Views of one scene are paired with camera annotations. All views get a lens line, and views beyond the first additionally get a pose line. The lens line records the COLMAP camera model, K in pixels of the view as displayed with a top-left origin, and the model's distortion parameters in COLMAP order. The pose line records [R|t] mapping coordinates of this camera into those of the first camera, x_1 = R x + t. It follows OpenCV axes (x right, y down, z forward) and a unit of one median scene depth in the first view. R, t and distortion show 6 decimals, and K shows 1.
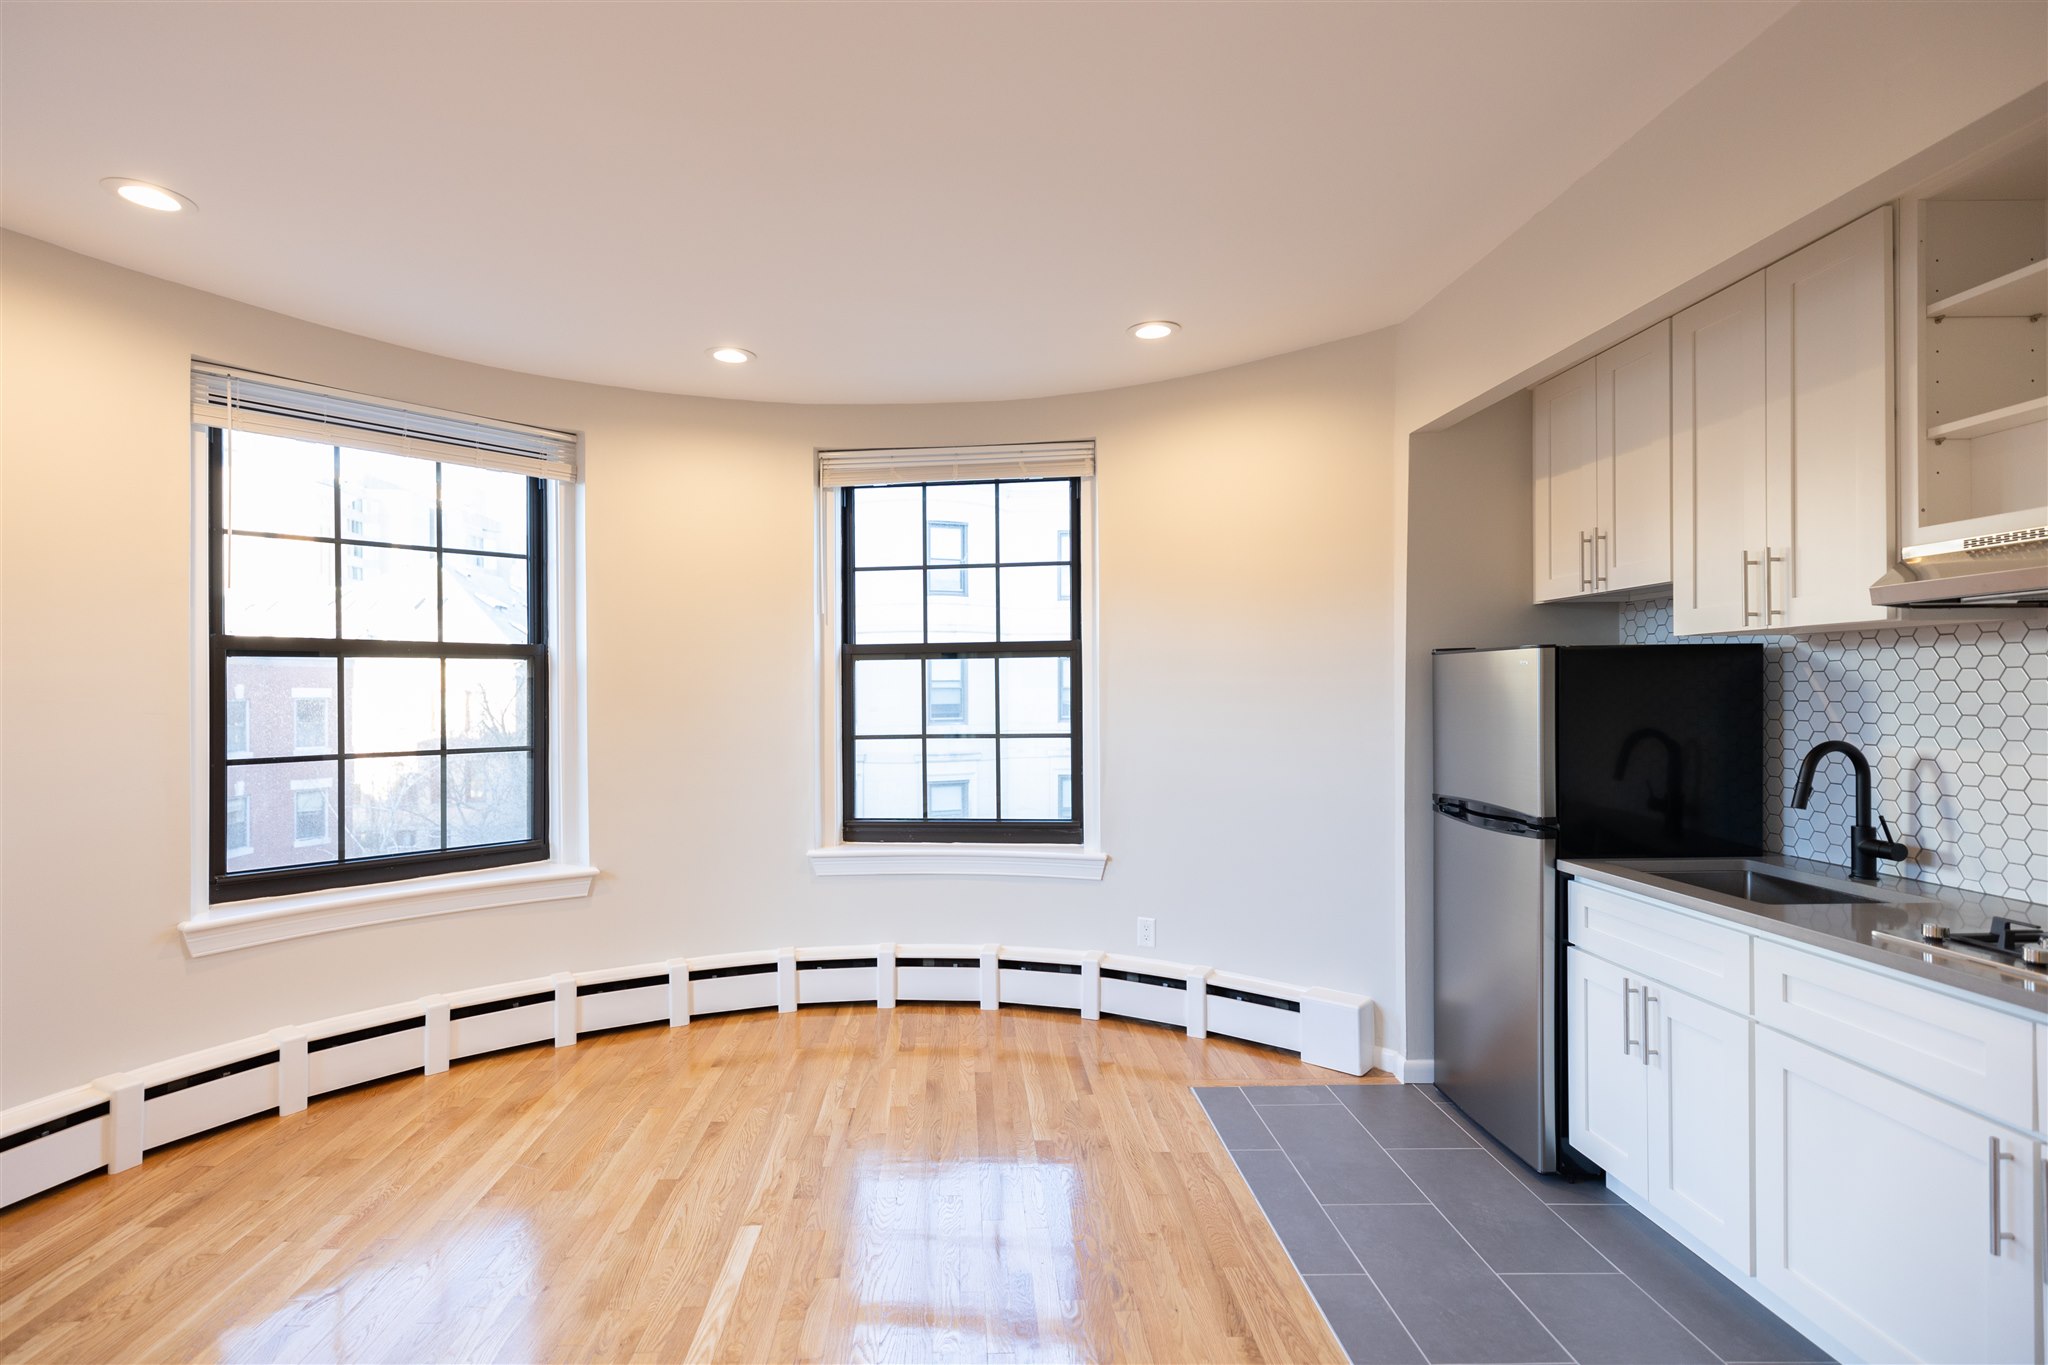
lens RADIAL K [[986.2, 0, 956.6], [0, 986.2, 681.4], [0, 0, 1]] dist [0.002973, 0.000992]
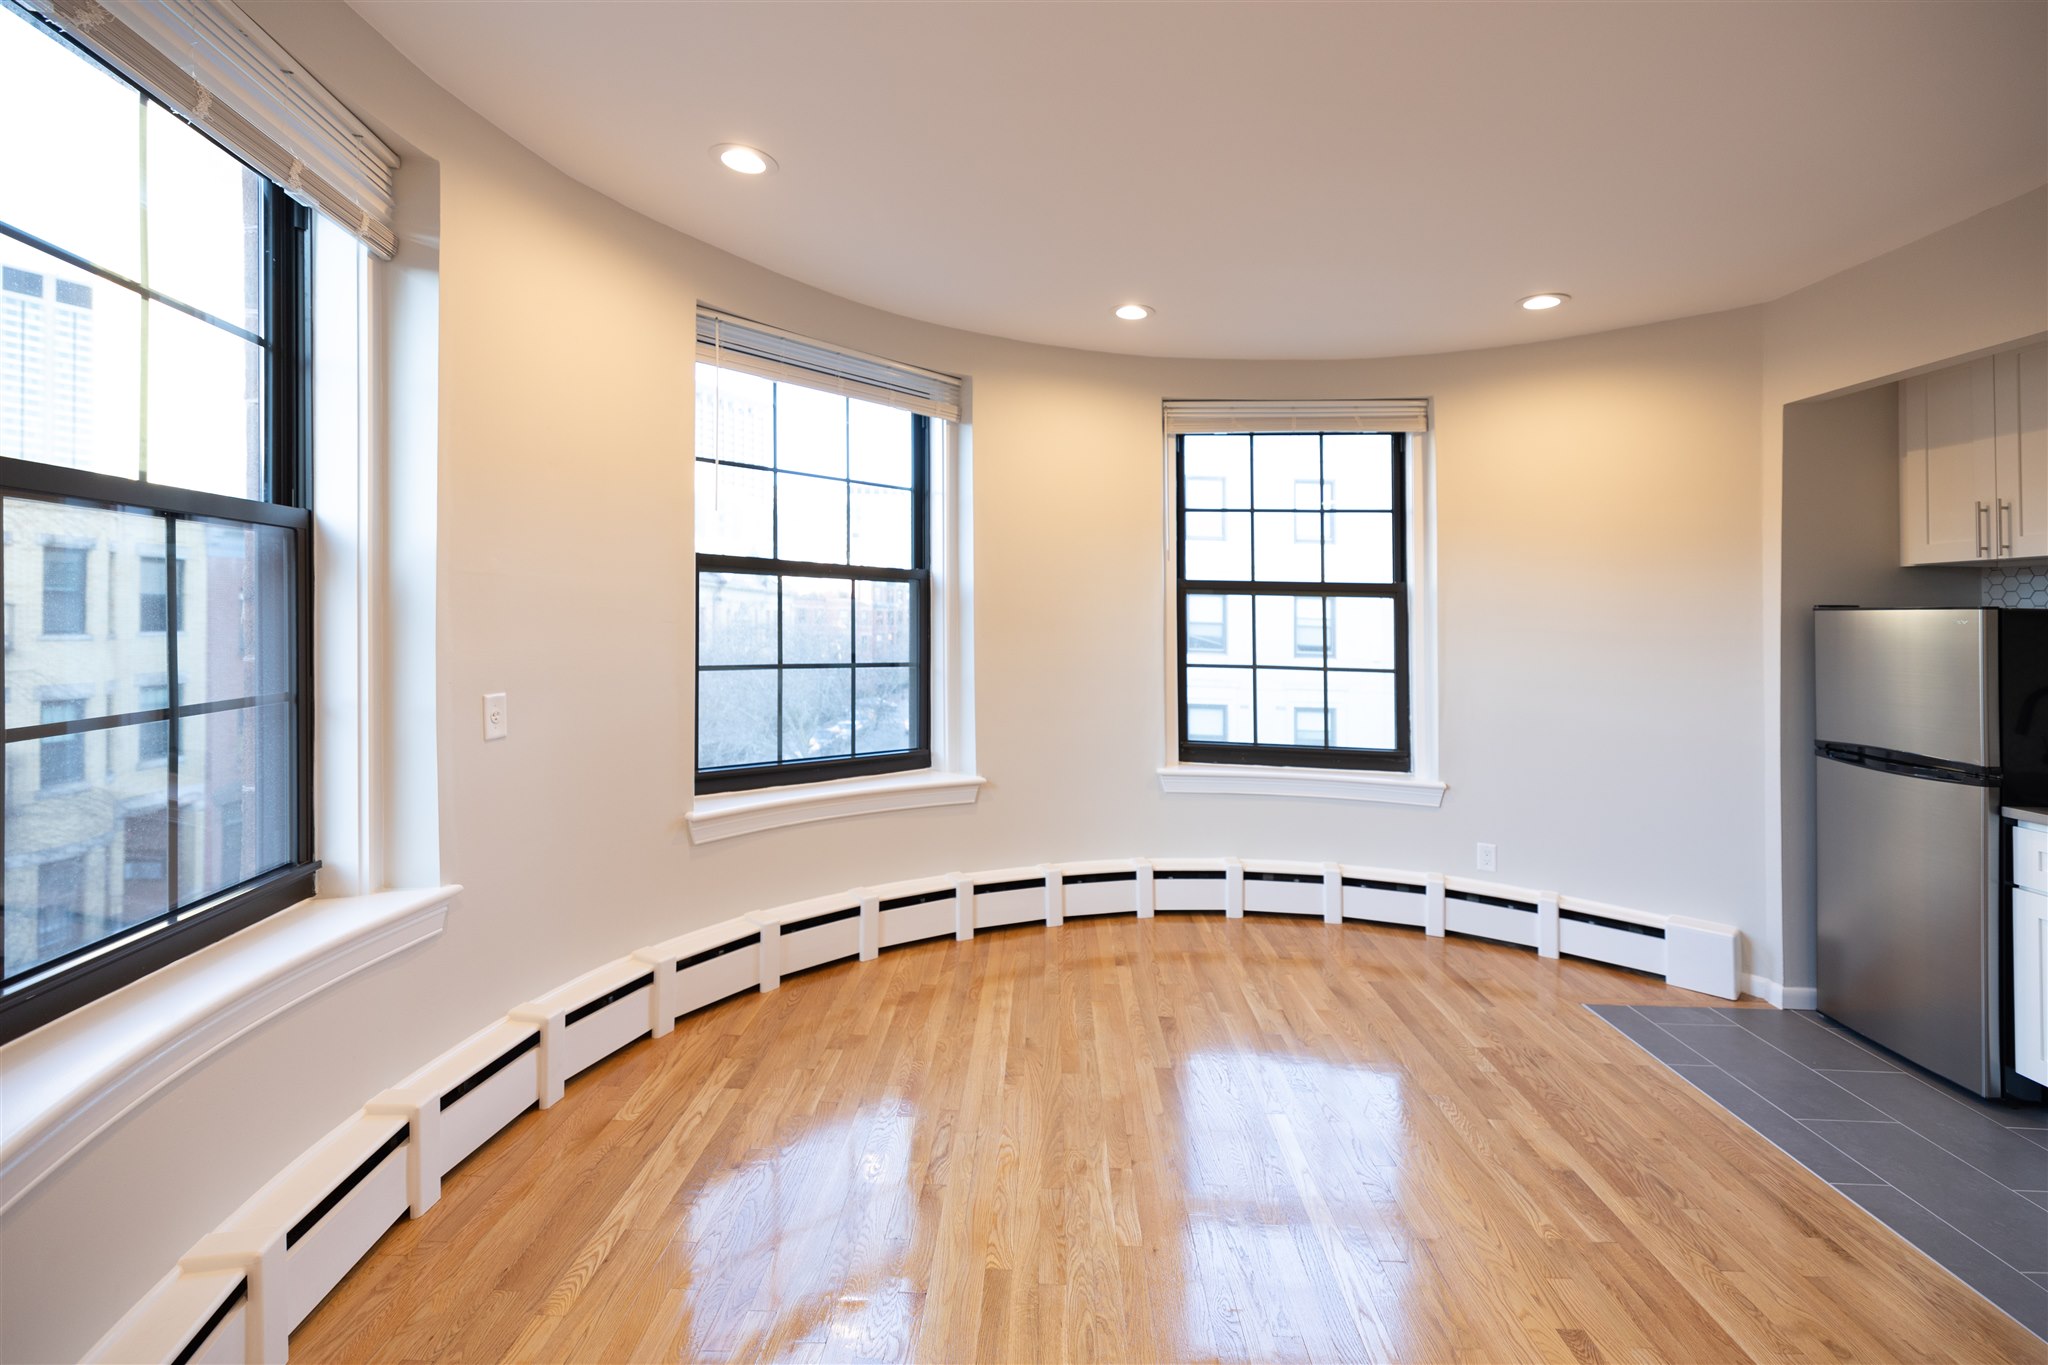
lens RADIAL K [[922.7, 0, 1006.5], [0, 922.7, 601.0], [0, 0, 1]] dist [-0.001666, -0.000194]
pose [[0.999134, 0.036110, -0.020675, -0.379686], [-0.036334, 0.999284, -0.010554, 0.005208], [0.020280, 0.011296, 0.999731, -0.022403]]
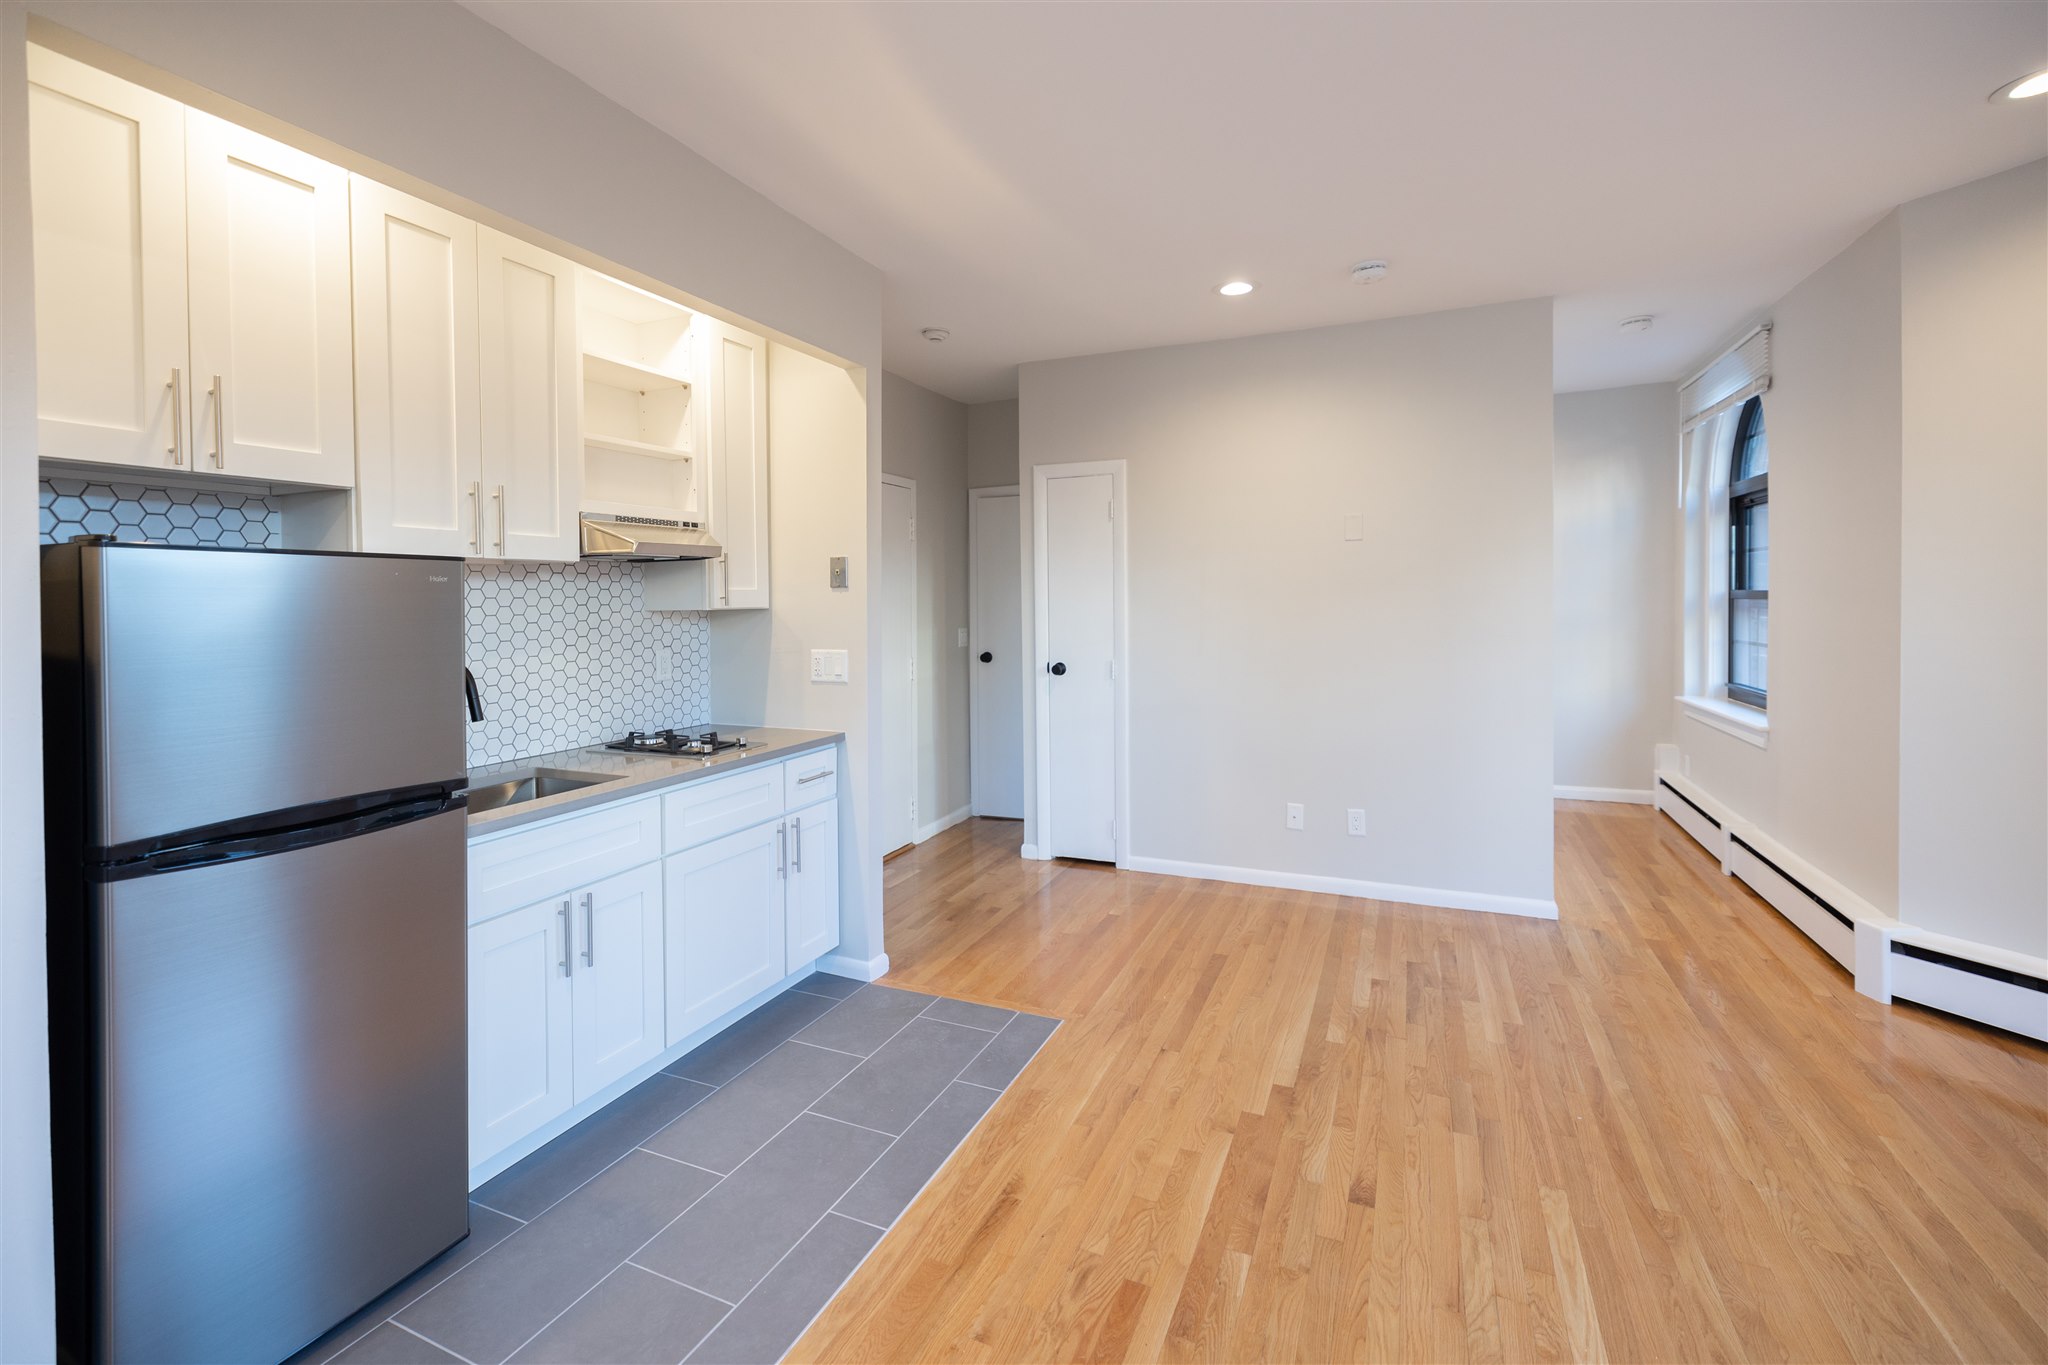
lens RADIAL K [[852.0, 0, 1041.6], [0, 852.0, 615.4], [0, 0, 1]] dist [-0.001416, -0.000237]
pose [[-0.916791, 0.014028, 0.399122, -0.078916], [0.018822, 0.999790, 0.008094, 0.009695], [-0.398925, 0.014932, -0.916862, 1.146535]]
